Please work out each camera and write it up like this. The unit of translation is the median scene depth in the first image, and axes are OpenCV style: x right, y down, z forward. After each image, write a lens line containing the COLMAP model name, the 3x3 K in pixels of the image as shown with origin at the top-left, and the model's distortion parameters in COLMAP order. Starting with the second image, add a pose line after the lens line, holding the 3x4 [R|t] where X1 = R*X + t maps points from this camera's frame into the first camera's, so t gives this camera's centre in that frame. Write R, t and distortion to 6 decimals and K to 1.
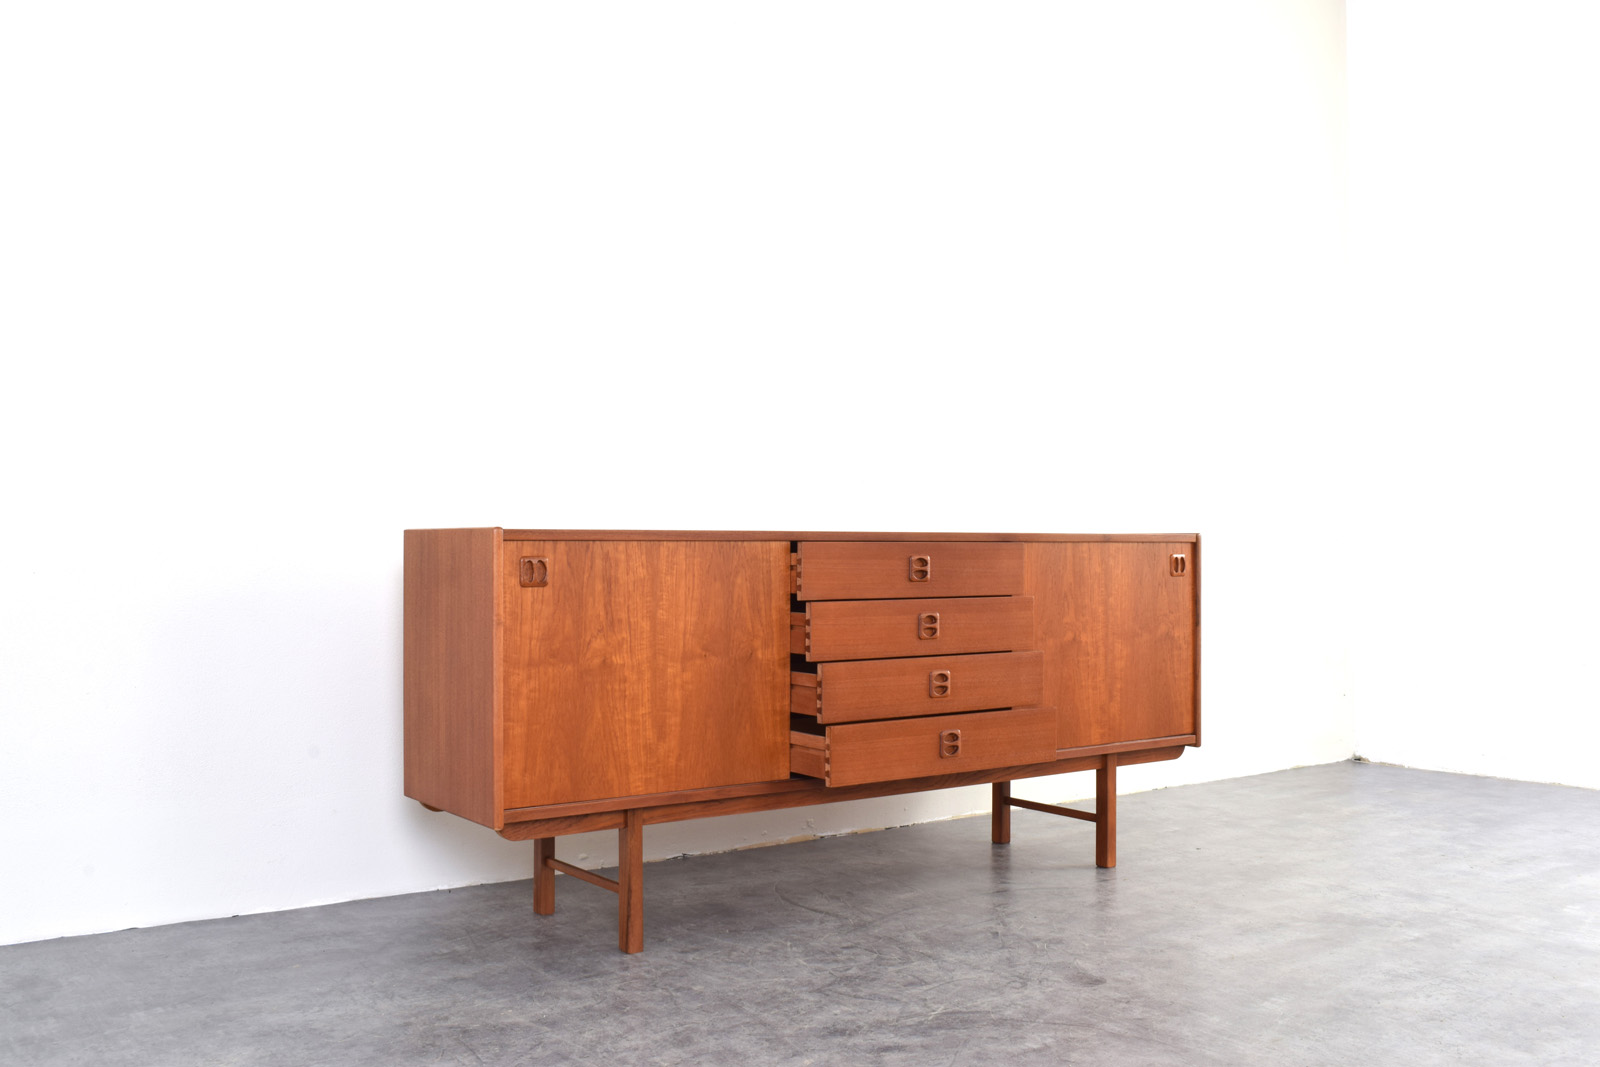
lens RADIAL K [[1501.9, 0, 800.0], [0, 1501.9, 533.5], [0, 0, 1]] dist [-0.080233, 0.018837]
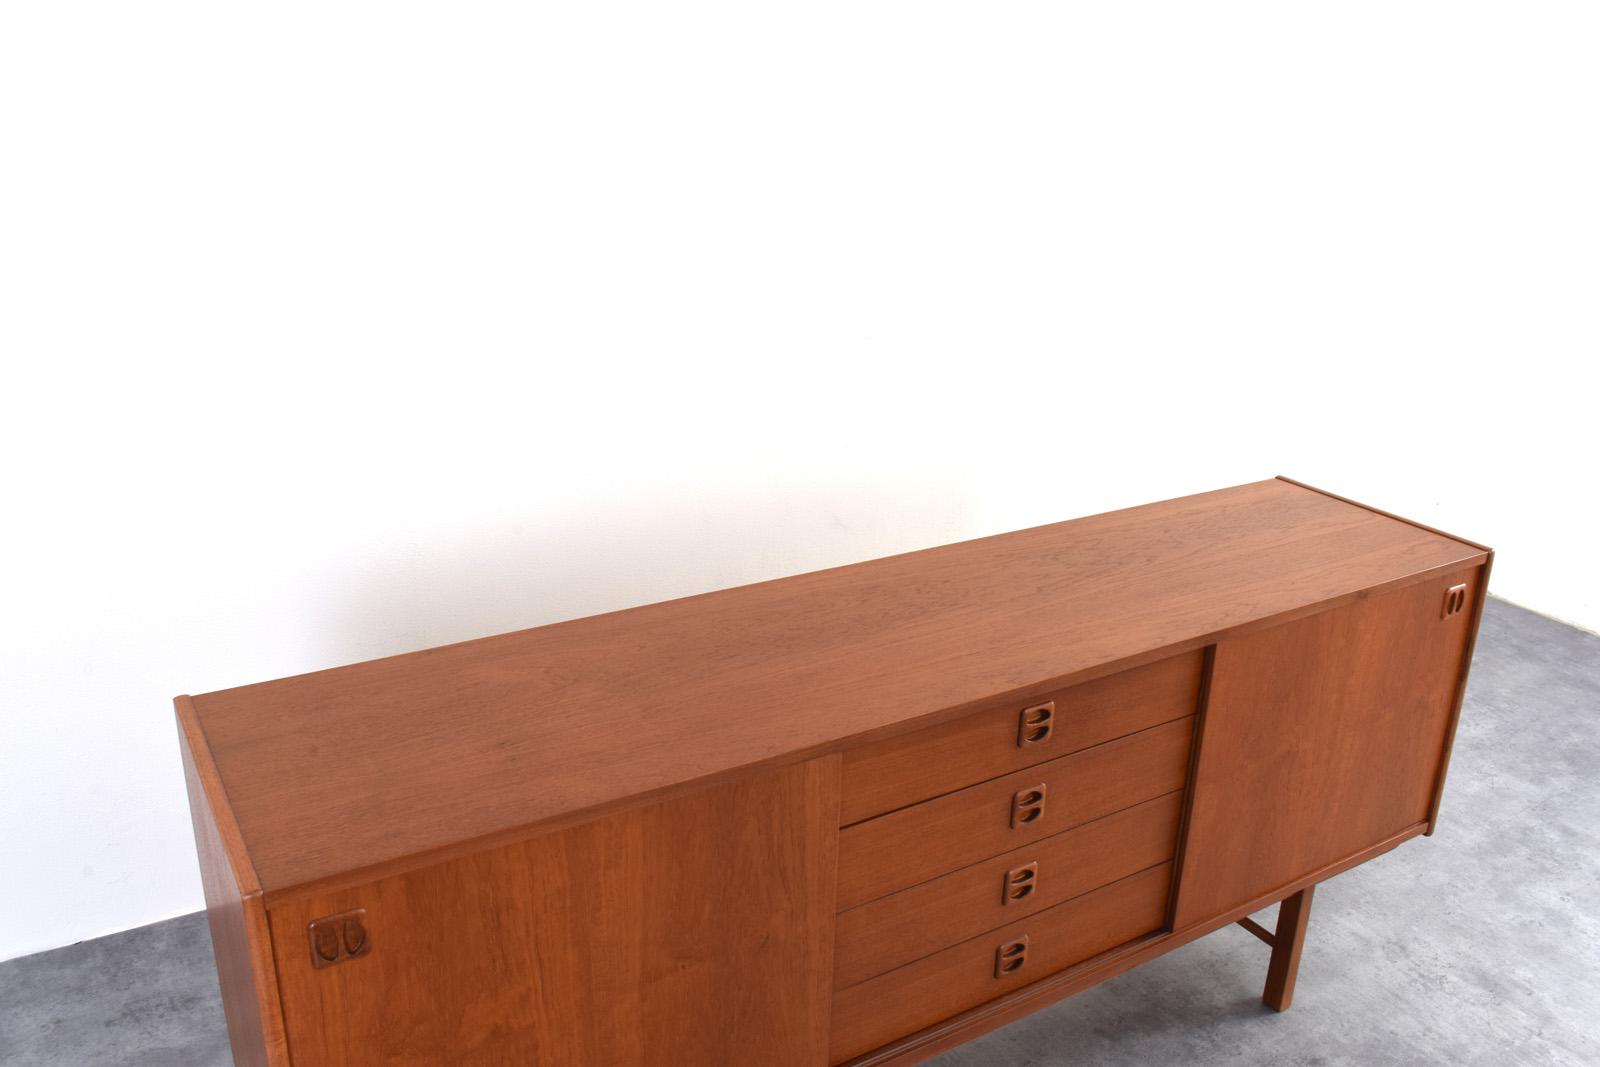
lens RADIAL K [[1342.2, 0, 800.2], [0, 1342.2, 517.9], [0, 0, 1]] dist [-0.096965, 0.024096]
pose [[0.996875, 0.049699, -0.061409, 0.004291], [-0.025738, 0.939234, 0.342311, -0.255573], [0.074690, -0.339661, 0.937578, 0.581628]]
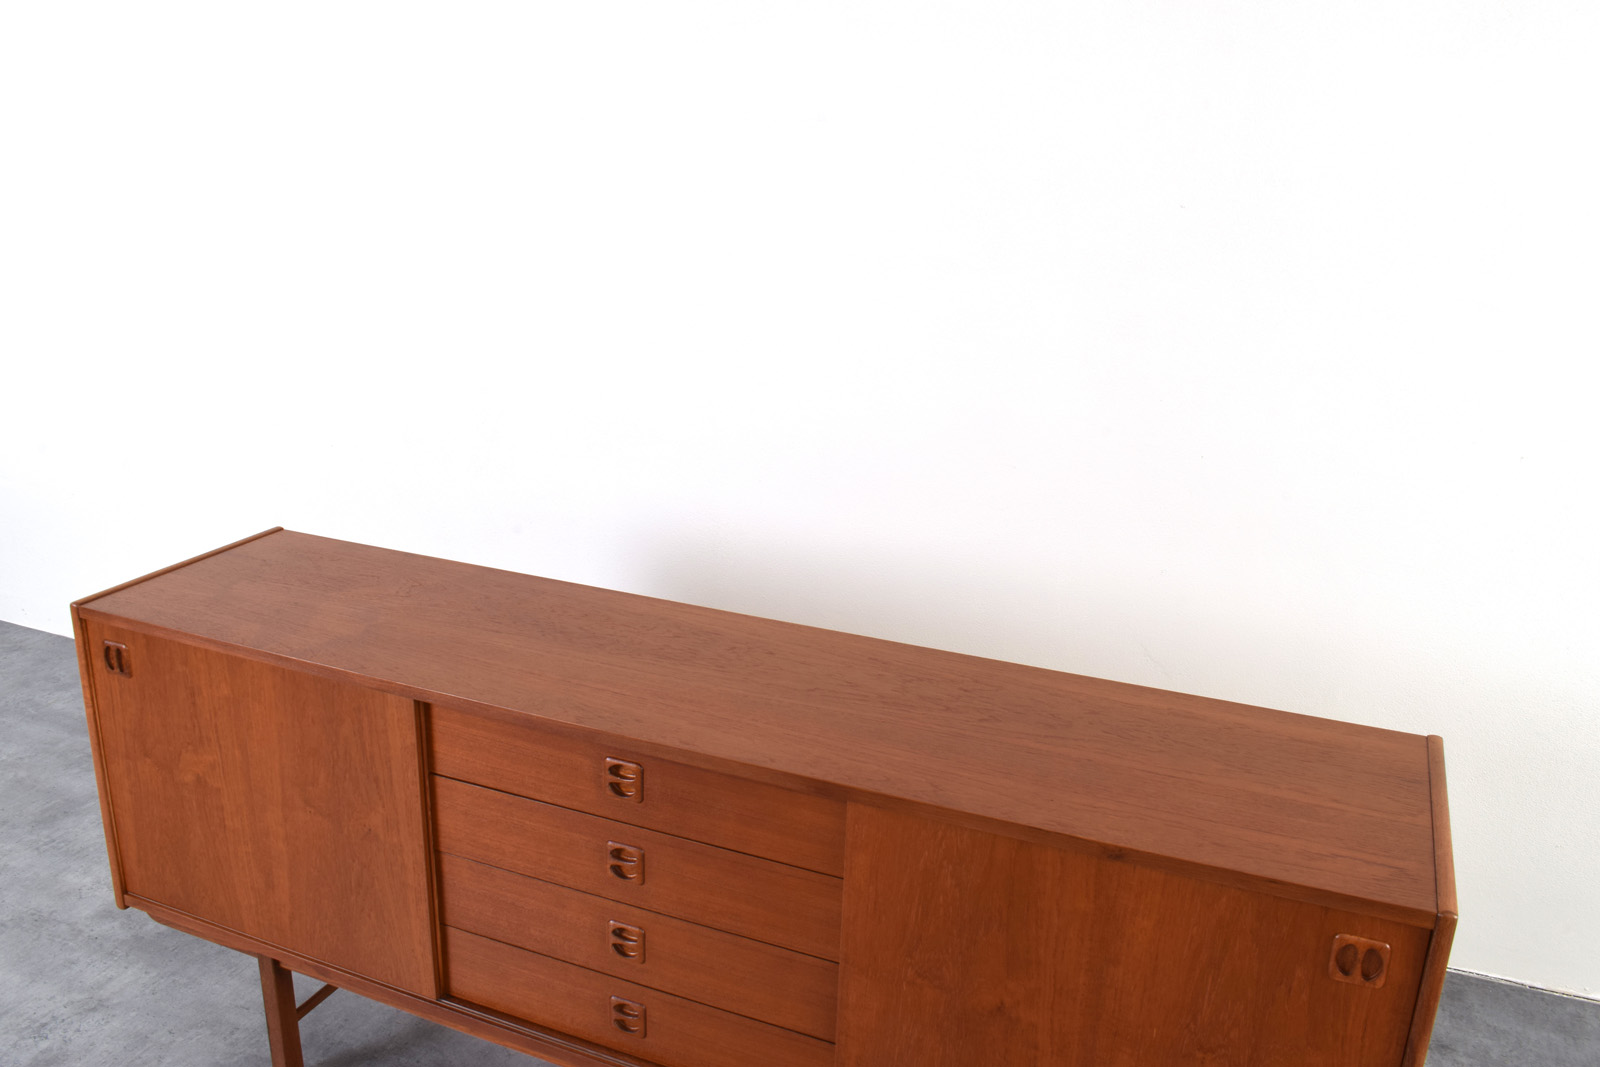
lens RADIAL K [[1342.2, 0, 800.2], [0, 1342.2, 517.9], [0, 0, 1]] dist [-0.096965, 0.024096]
pose [[0.525260, 0.263741, -0.809038, 0.550173], [-0.021533, 0.954571, 0.297204, -0.254992], [0.850670, -0.138688, 0.507077, 0.892865]]
